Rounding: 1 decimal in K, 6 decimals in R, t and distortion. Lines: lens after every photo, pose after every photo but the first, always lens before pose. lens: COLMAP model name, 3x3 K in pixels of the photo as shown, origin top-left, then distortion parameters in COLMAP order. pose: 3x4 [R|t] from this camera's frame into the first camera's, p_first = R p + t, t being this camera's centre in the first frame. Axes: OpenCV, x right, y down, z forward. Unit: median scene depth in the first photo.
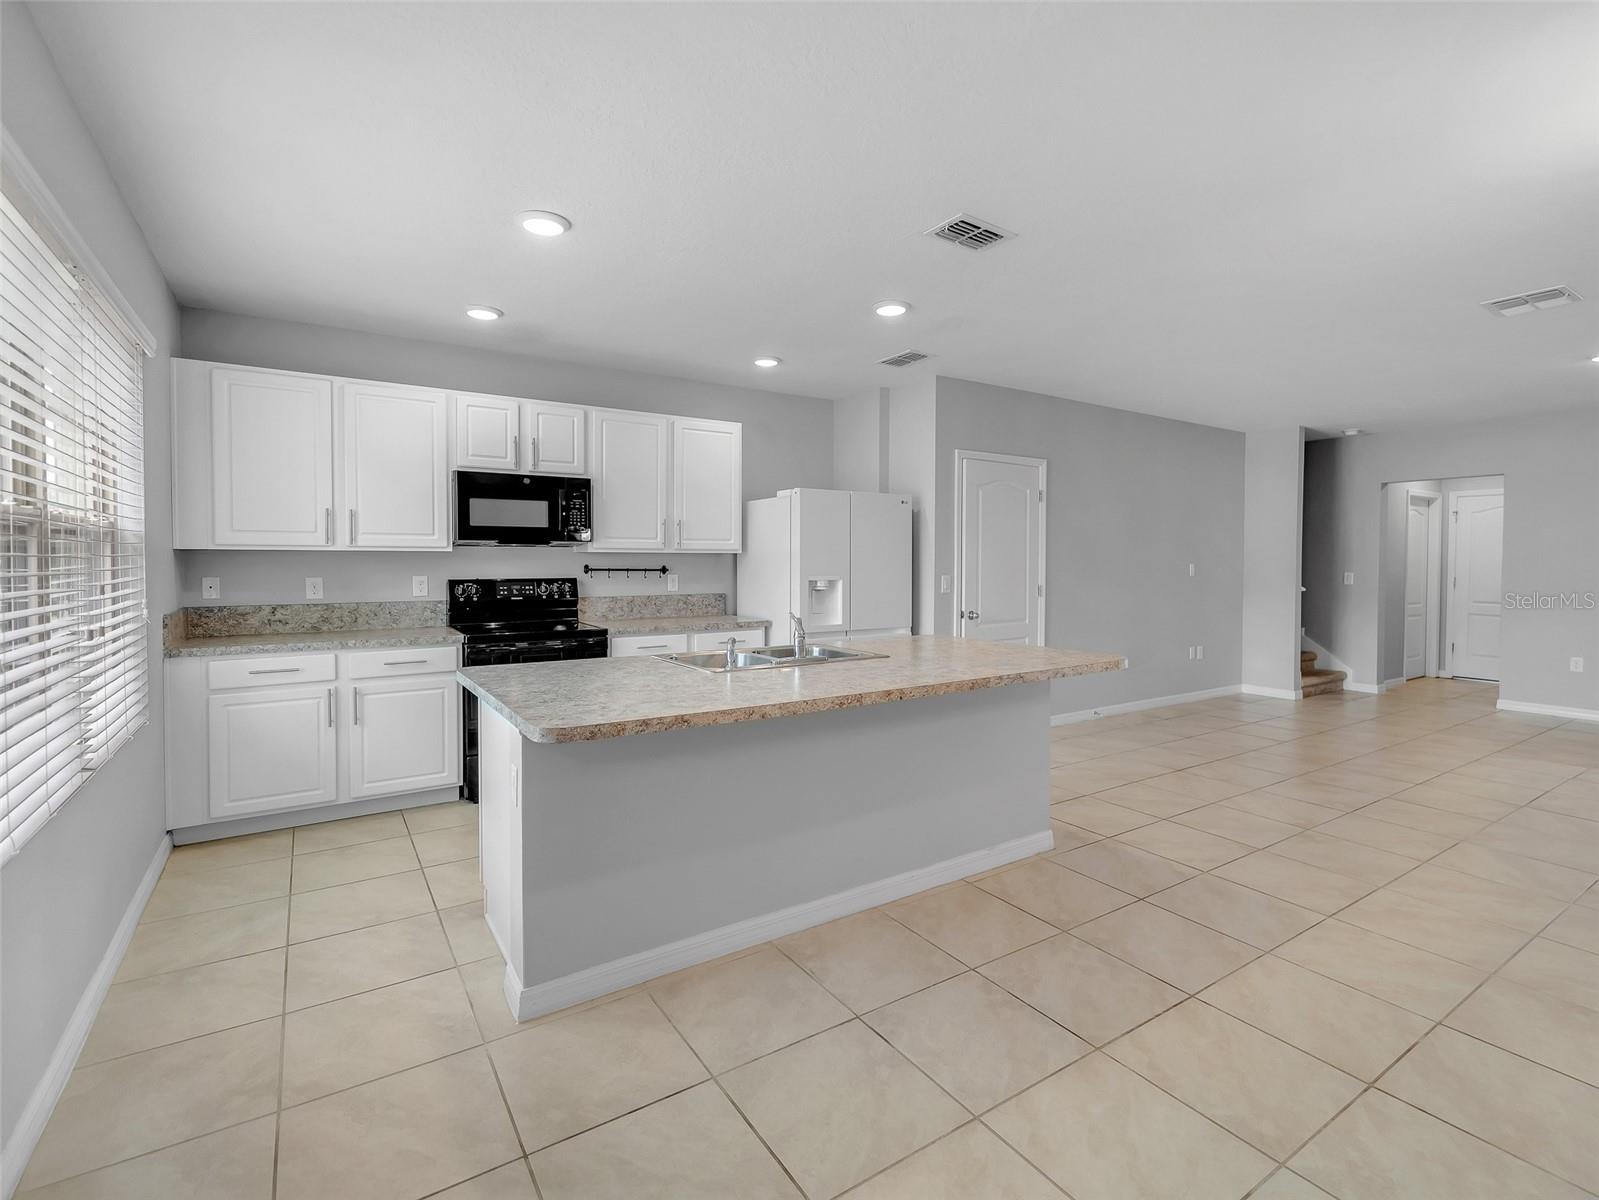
lens RADIAL K [[754.1, 0, 801.3], [0, 754.1, 576.1], [0, 0, 1]] dist [0.000954, 0.000347]
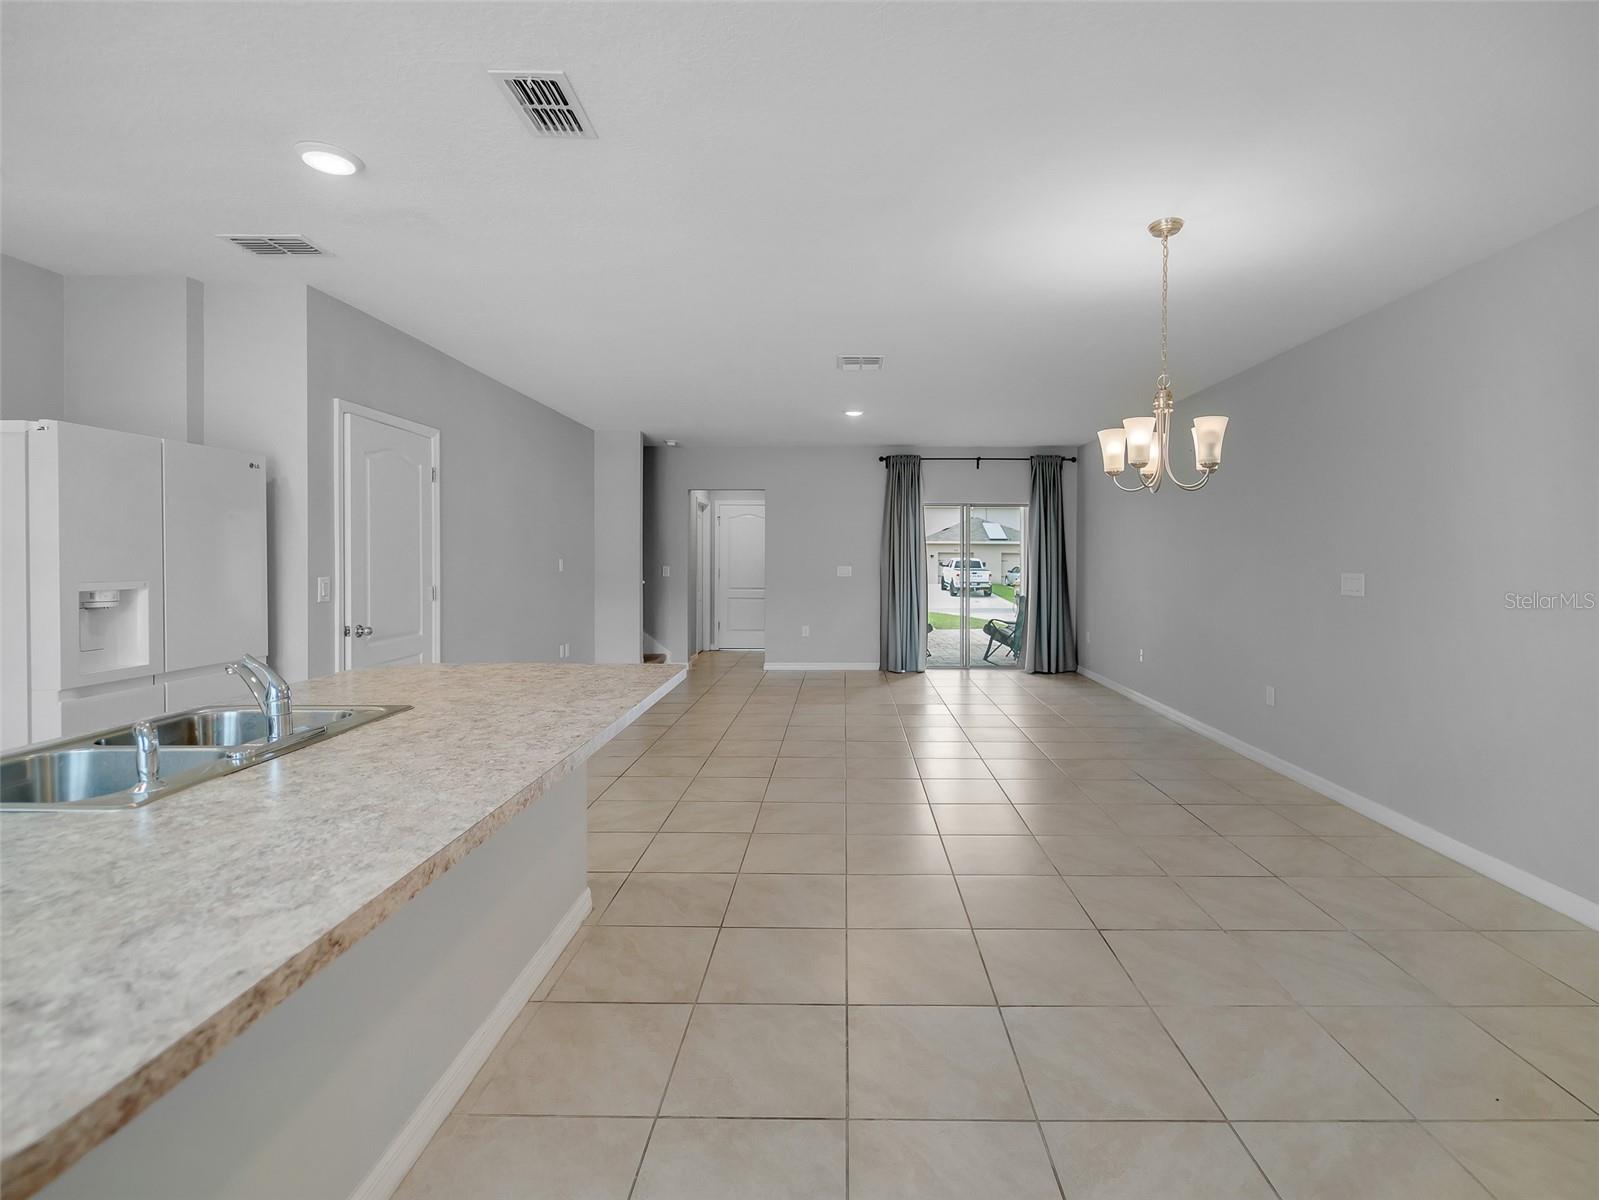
lens RADIAL K [[766.9, 0, 873.9], [0, 766.9, 566.6], [0, 0, 1]] dist [-0.000383, -0.000108]
pose [[0.543657, -0.010773, 0.839238, -0.136180], [0.015453, 0.999877, 0.002825, -0.005011], [-0.839165, 0.011433, 0.543756, 0.204194]]
